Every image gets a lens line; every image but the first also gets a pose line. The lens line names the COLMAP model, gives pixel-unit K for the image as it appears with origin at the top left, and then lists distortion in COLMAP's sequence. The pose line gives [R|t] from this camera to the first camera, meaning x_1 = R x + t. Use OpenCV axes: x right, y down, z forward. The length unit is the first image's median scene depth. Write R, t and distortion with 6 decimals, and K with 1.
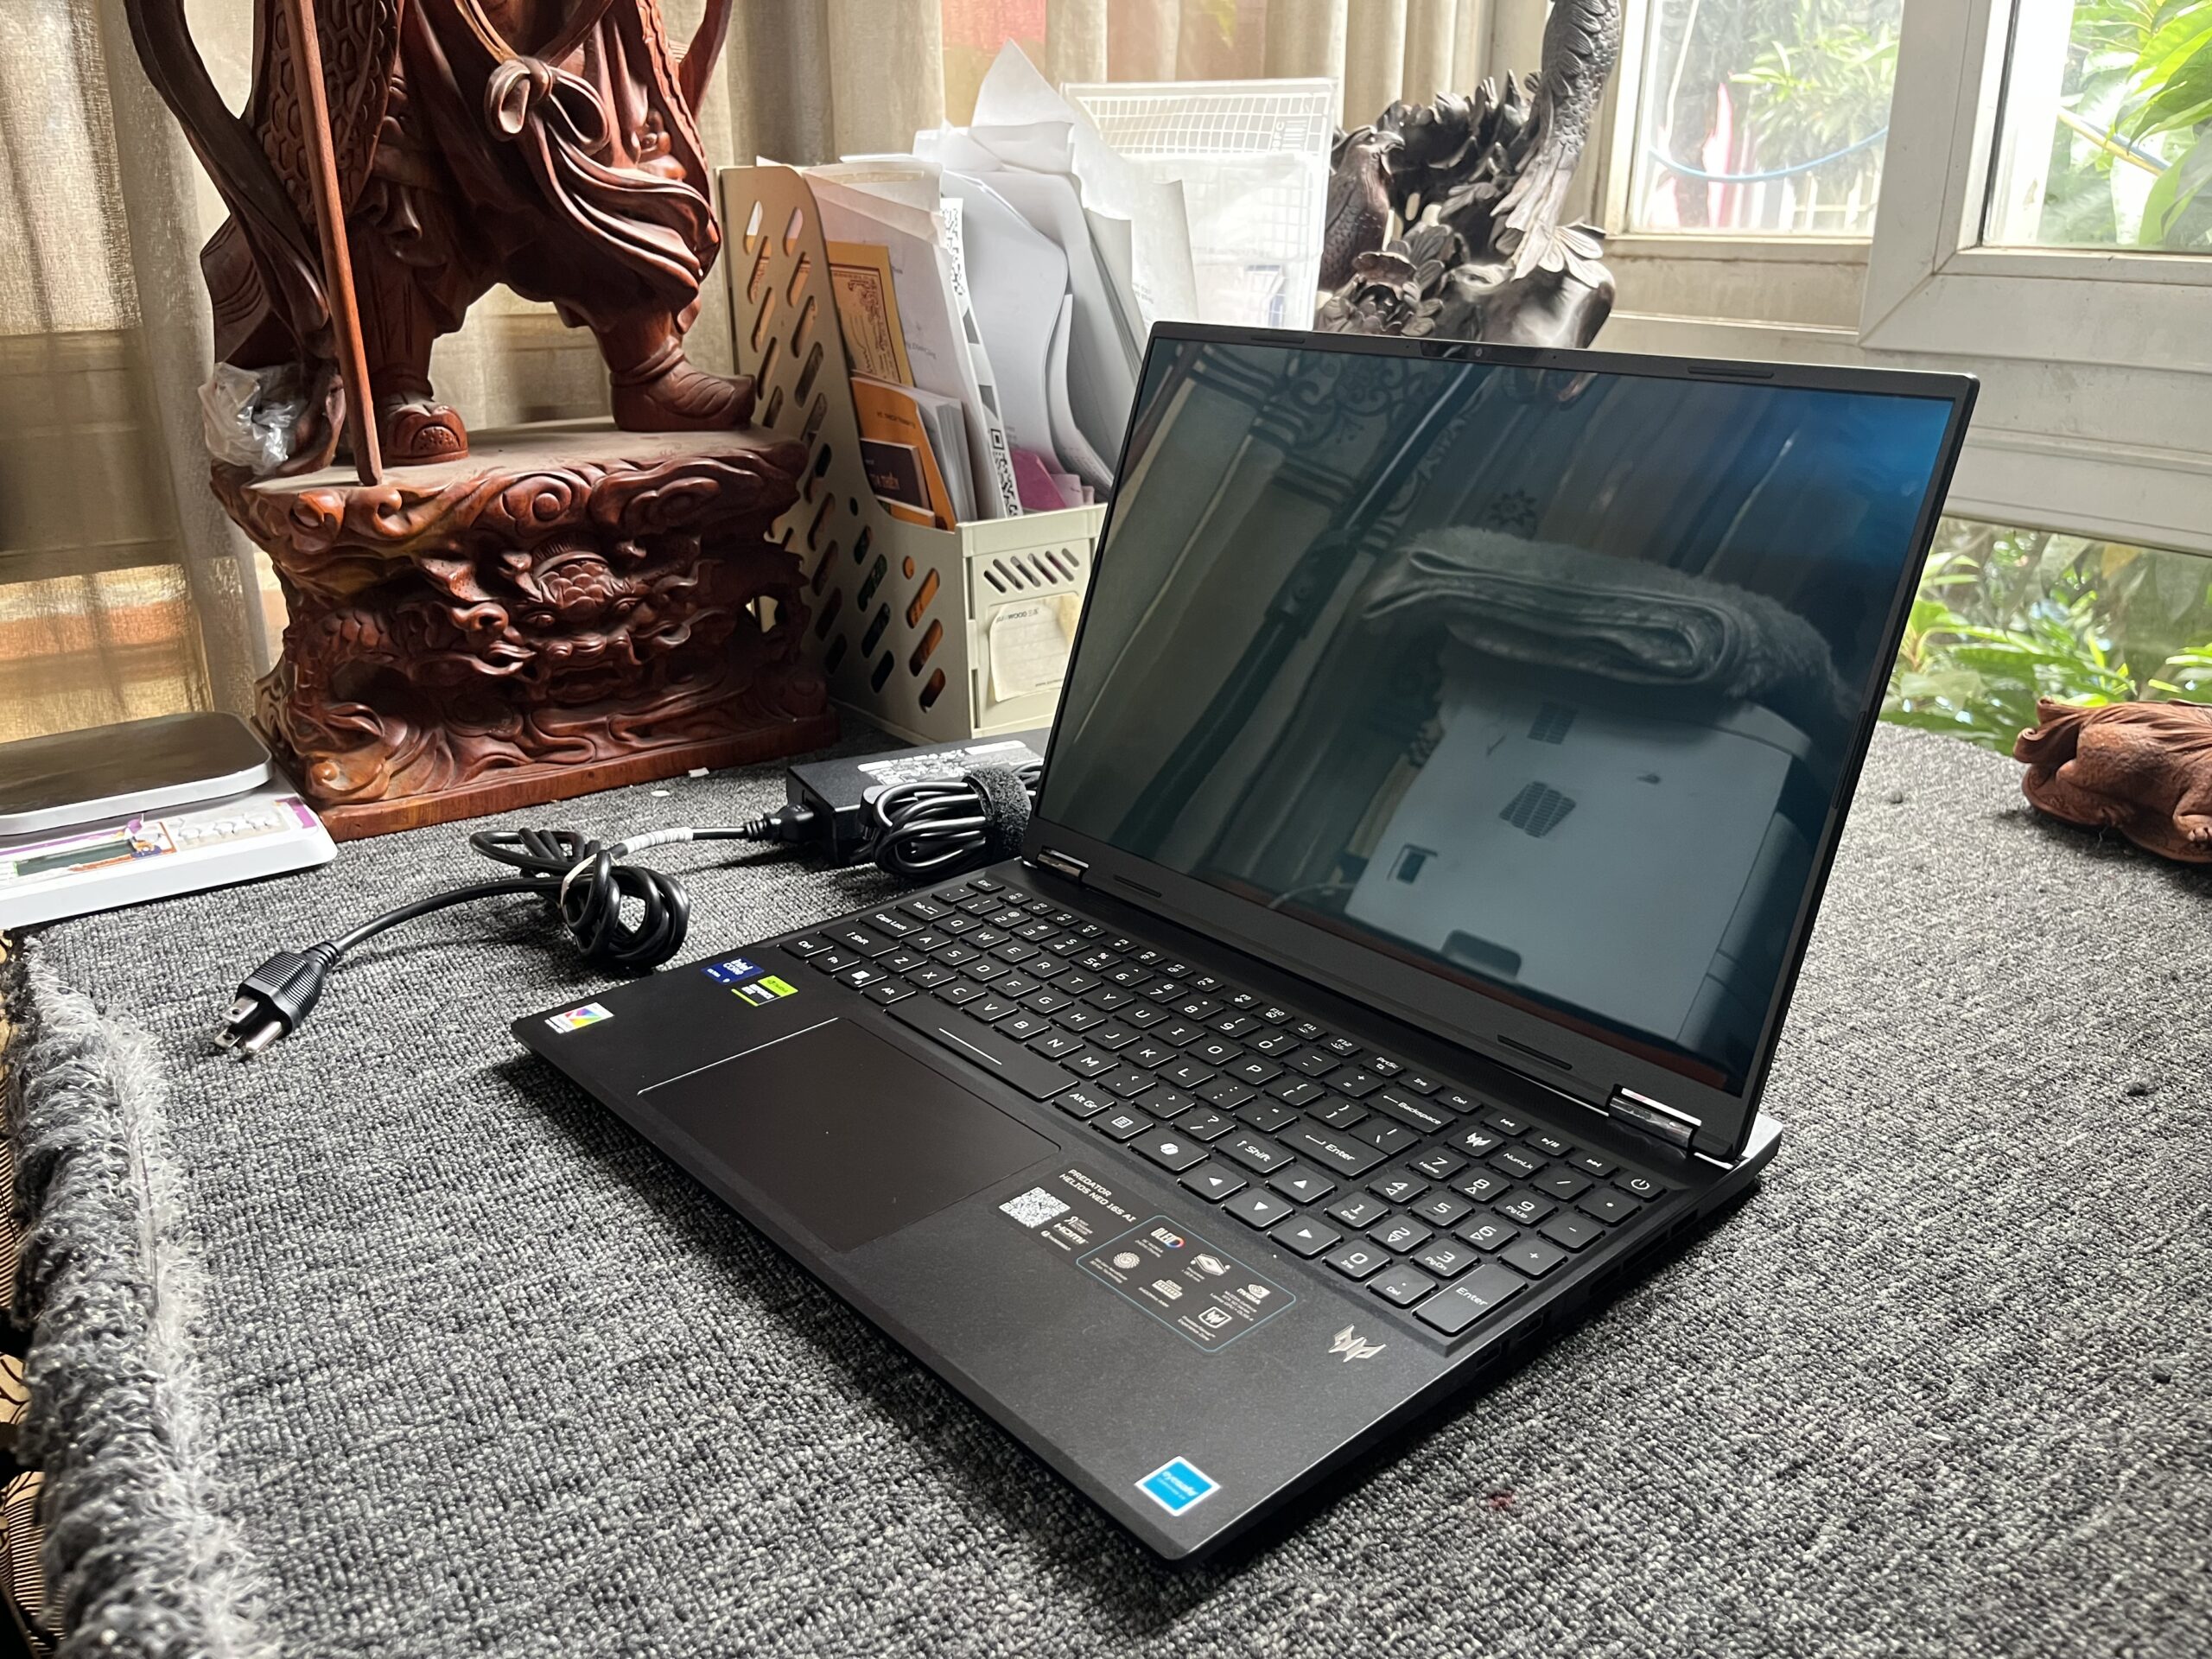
lens RADIAL K [[1689.0, 0, 1121.7], [0, 1689.0, 837.9], [0, 0, 1]] dist [0.016191, 0.004099]
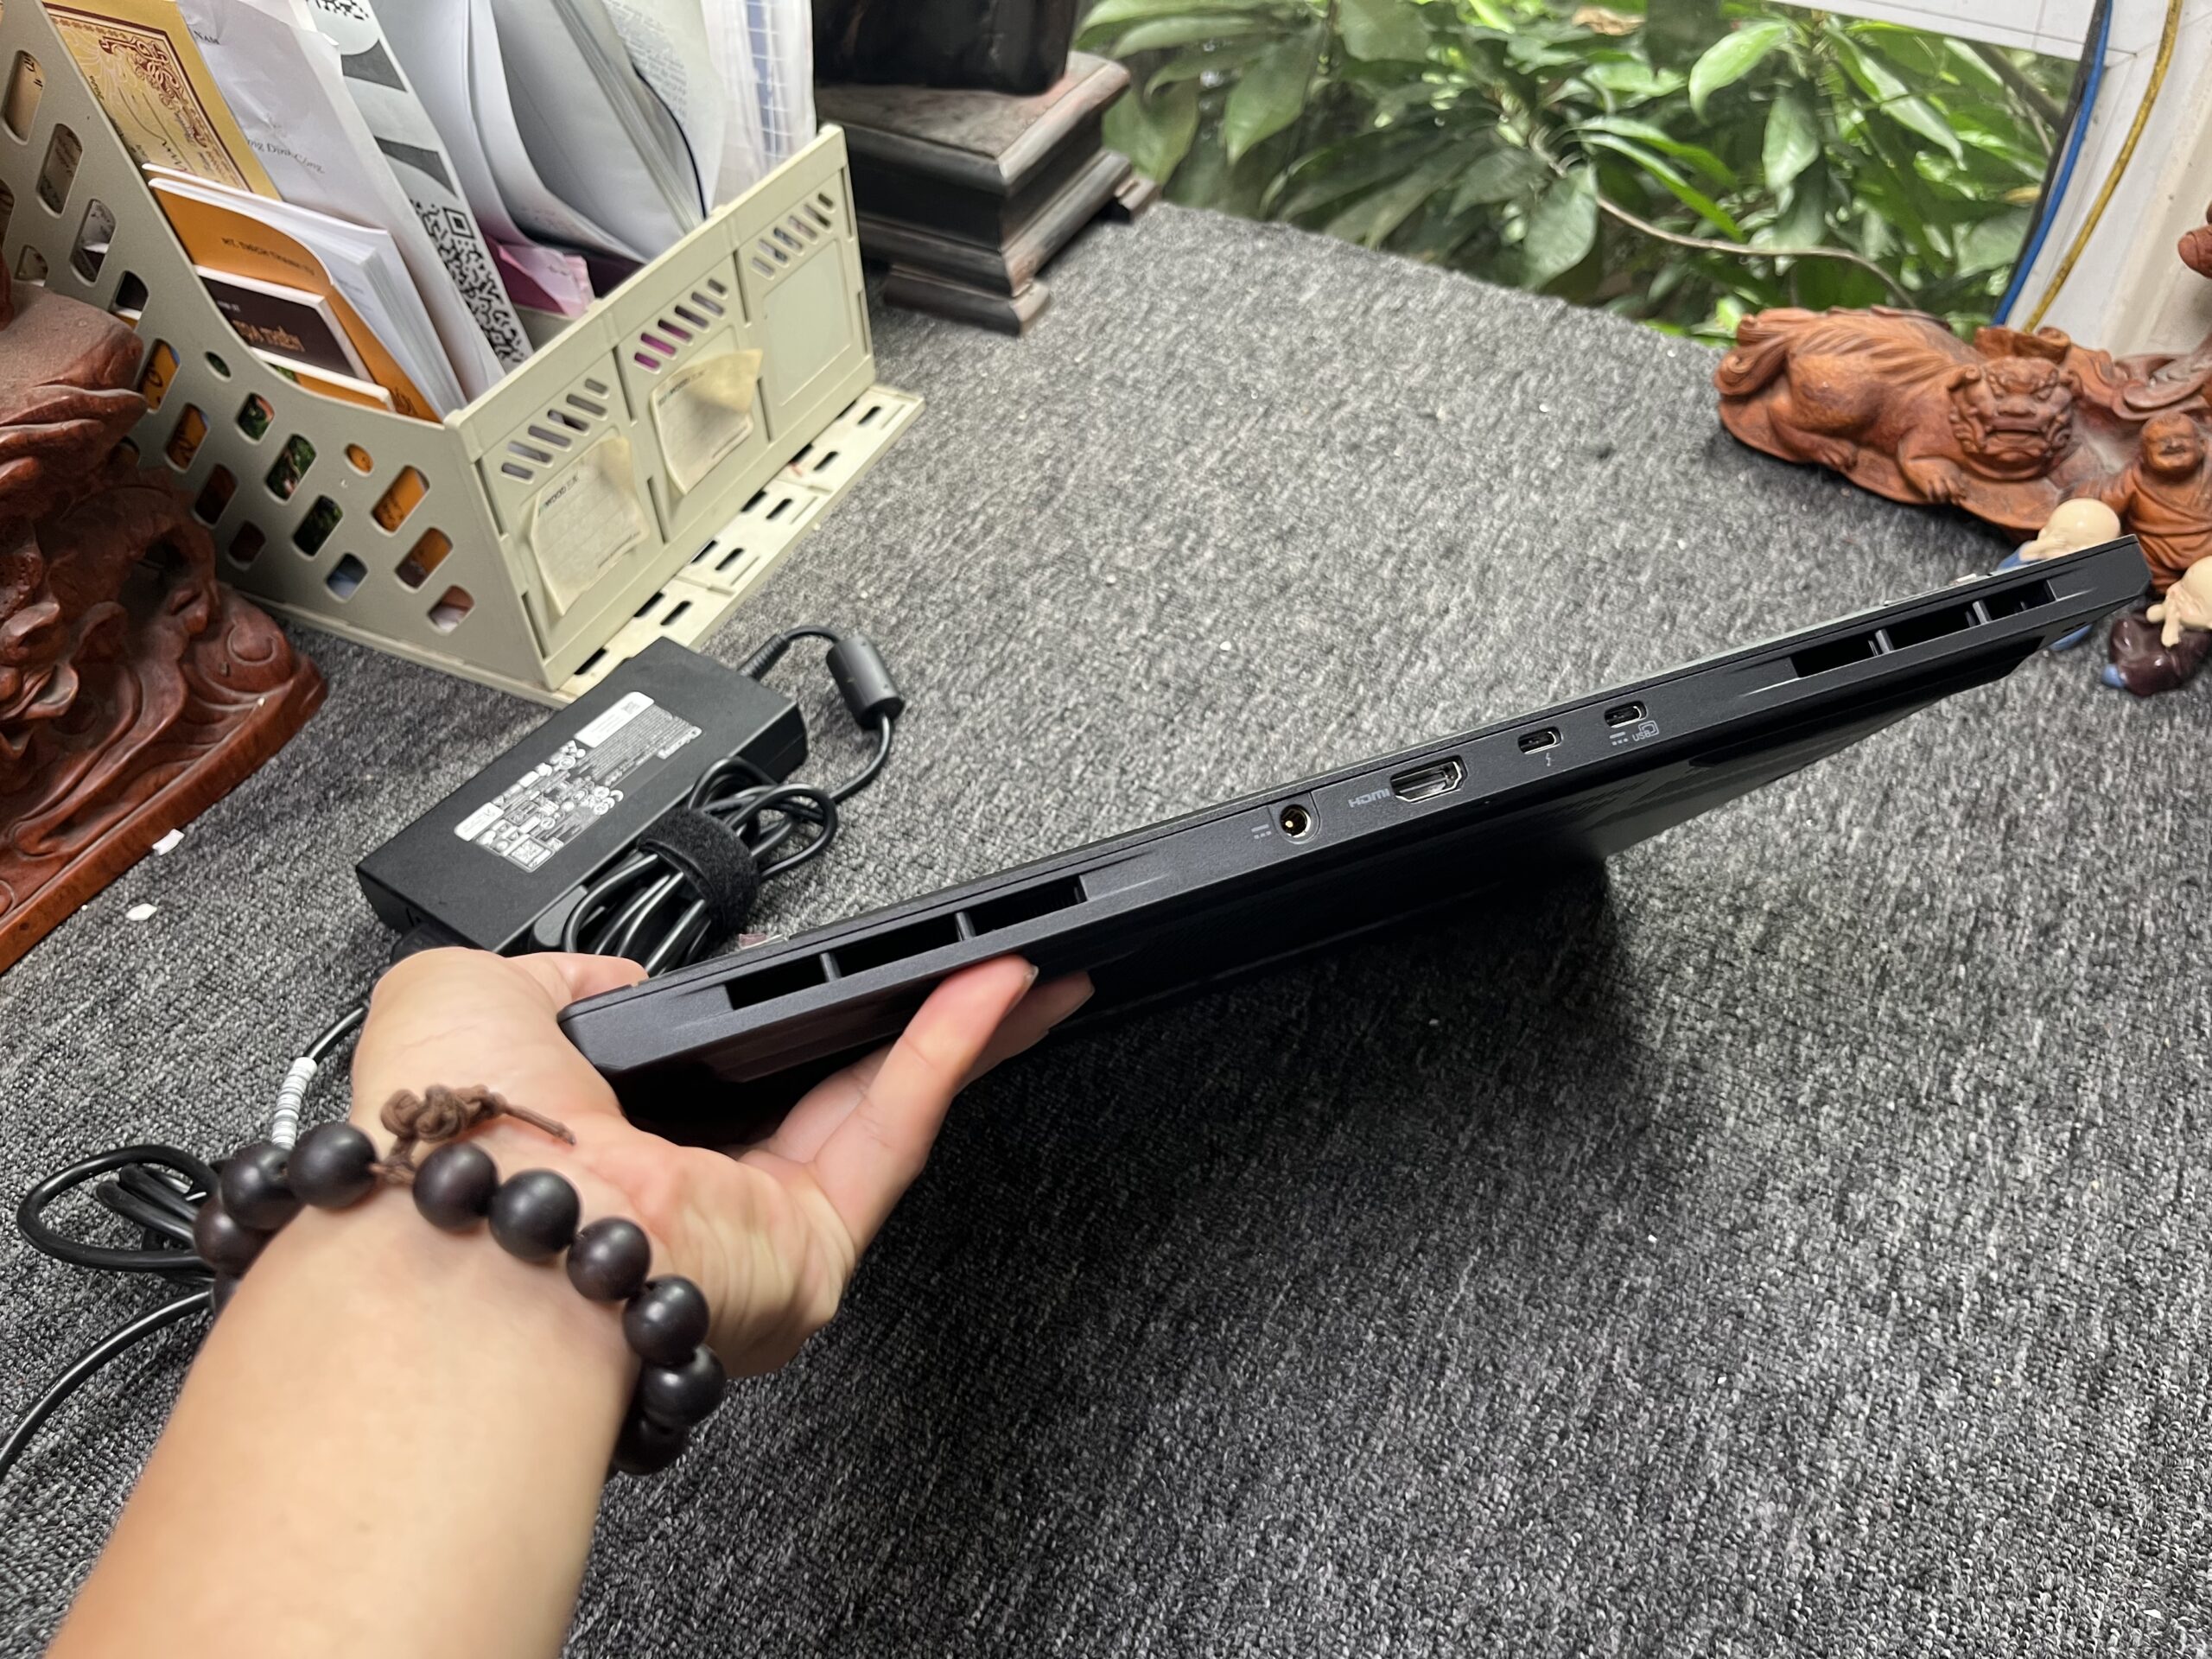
lens RADIAL K [[1702.7, 0, 1100.0], [0, 1702.7, 825.4], [0, 0, 1]] dist [0.054107, -0.099728]
pose [[0.894877, -0.333801, 0.296263, -0.216033], [0.176230, 0.874136, 0.452581, -0.552017], [-0.410046, -0.352794, 0.841070, 0.485368]]
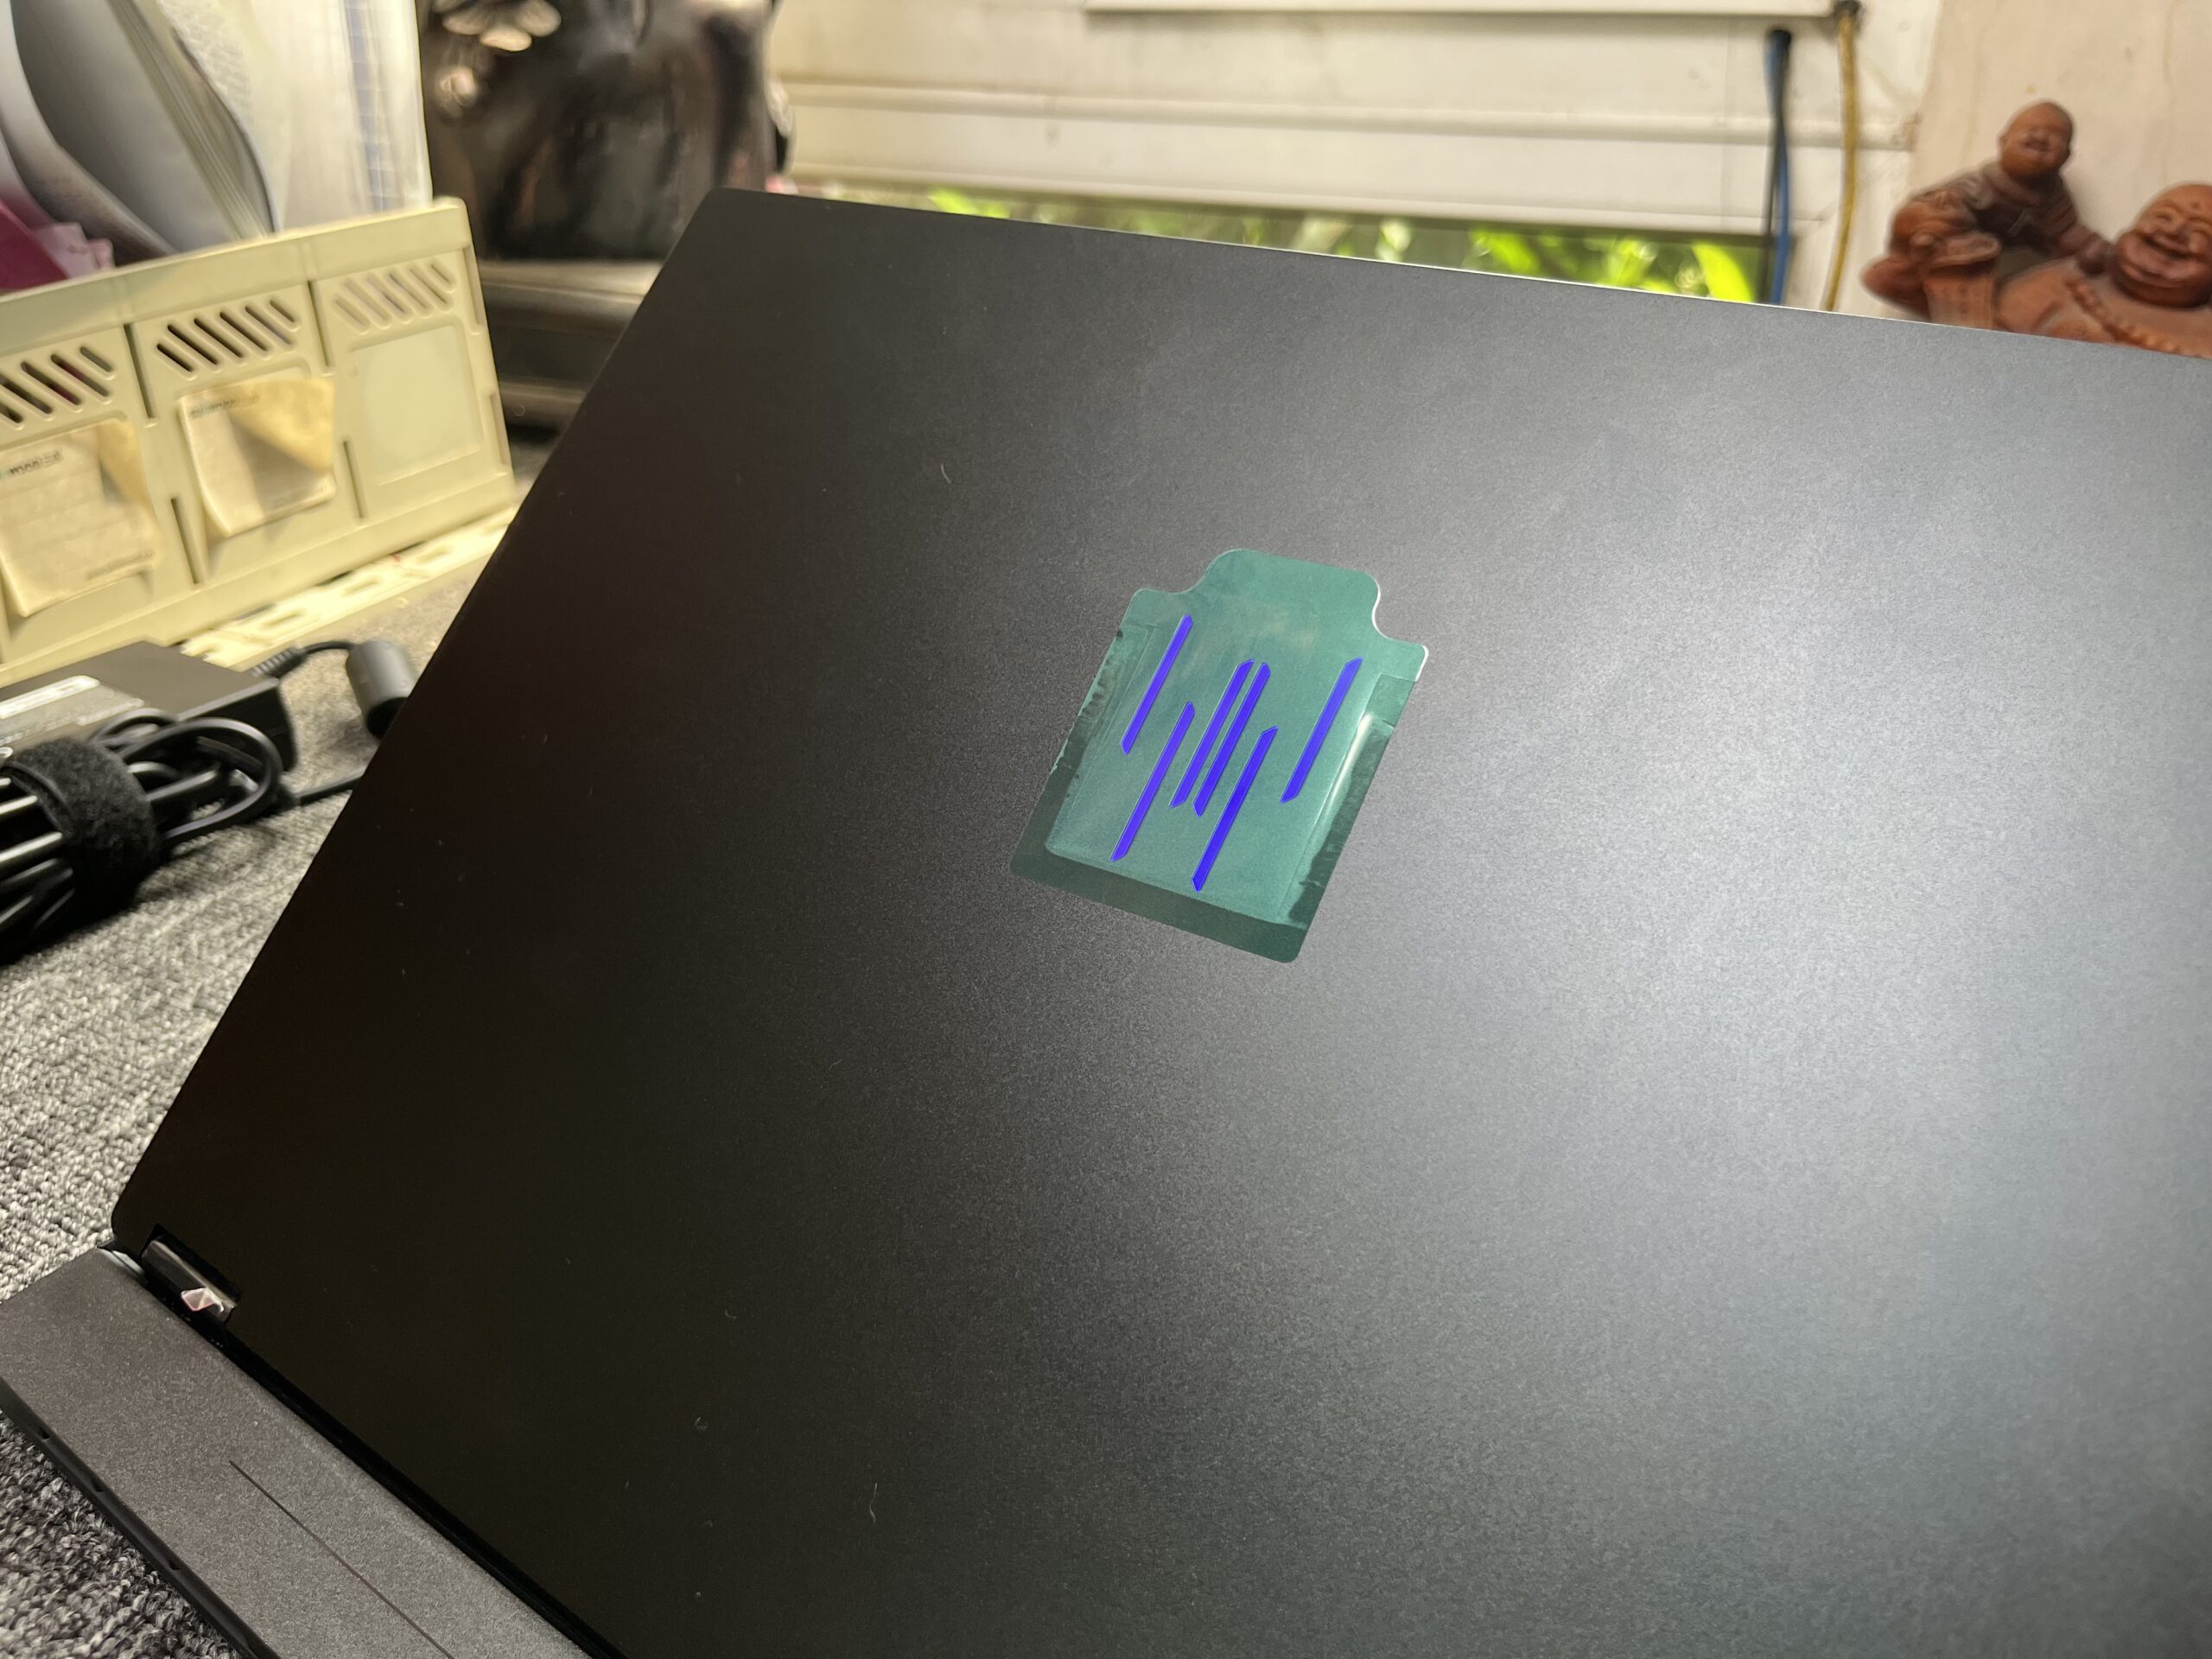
lens RADIAL K [[1721.2, 0, 1113.4], [0, 1721.2, 831.0], [0, 0, 1]] dist [0.055863, -0.108982]
pose [[0.870355, -0.230656, 0.435064, -0.040830], [0.178270, 0.971173, 0.158250, -0.065146], [-0.459023, -0.060174, 0.886384, 0.510046]]
